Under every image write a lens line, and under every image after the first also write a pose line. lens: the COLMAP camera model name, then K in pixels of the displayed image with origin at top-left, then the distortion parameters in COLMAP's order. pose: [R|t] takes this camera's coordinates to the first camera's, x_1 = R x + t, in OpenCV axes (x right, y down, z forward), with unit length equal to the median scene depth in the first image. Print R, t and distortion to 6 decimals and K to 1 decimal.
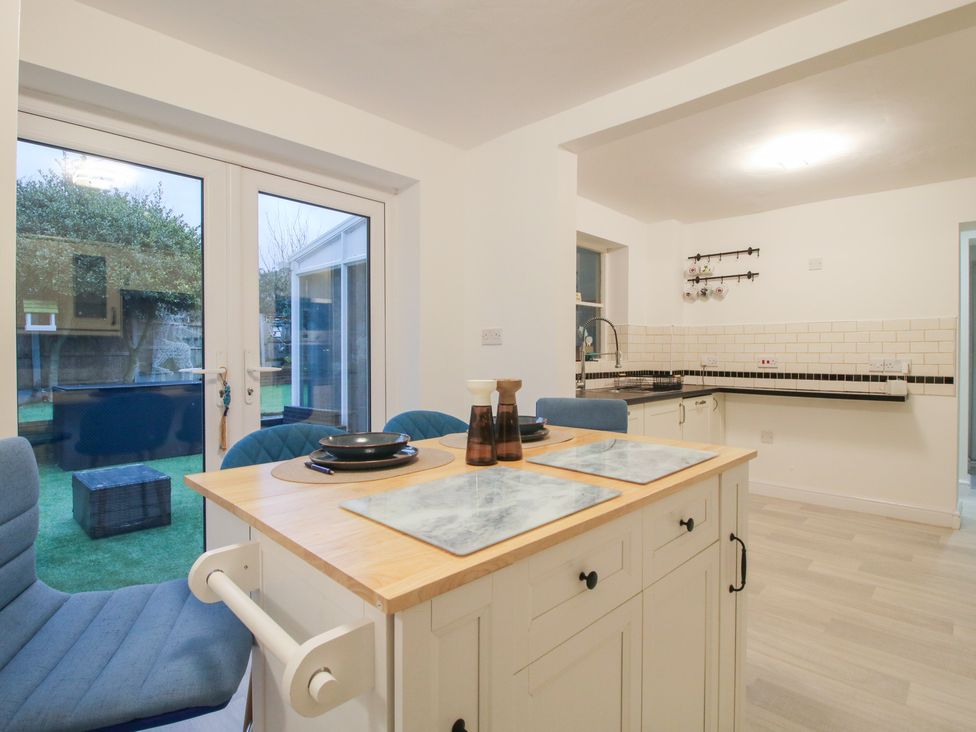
lens RADIAL K [[505.4, 0, 491.2], [0, 505.4, 356.8], [0, 0, 1]] dist [0.010321, -0.018553]
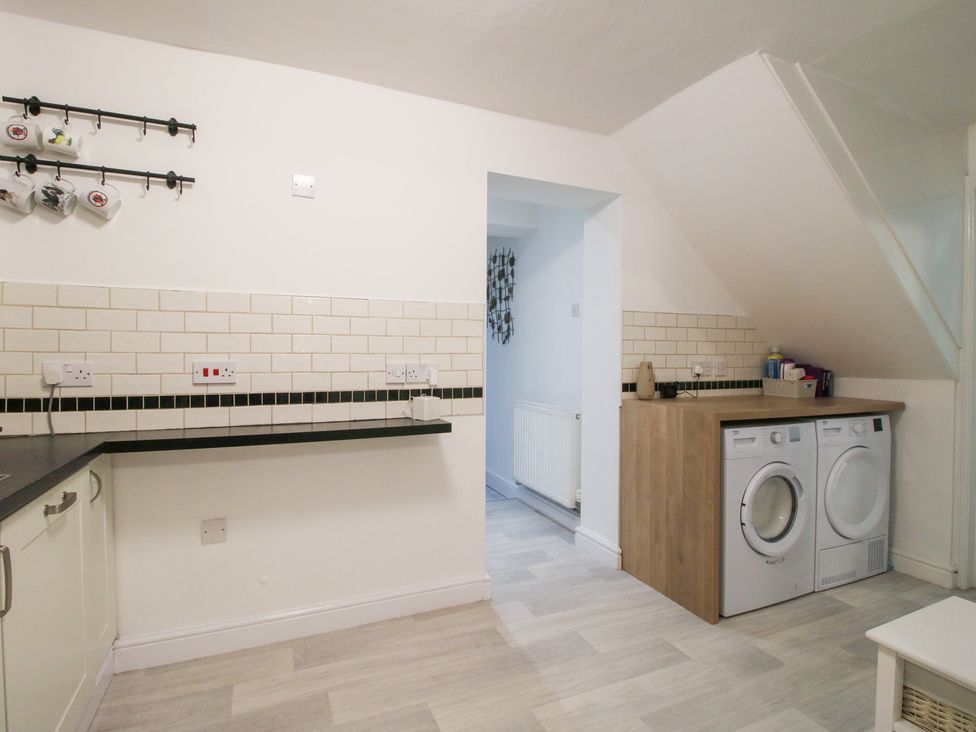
lens RADIAL K [[505.4, 0, 472.7], [0, 505.4, 358.3], [0, 0, 1]] dist [0.010321, -0.018553]
pose [[0.409737, -0.008514, 0.912164, 0.240916], [0.004300, 0.999963, 0.007402, -0.005985], [-0.912194, 0.000889, 0.409758, 0.662237]]
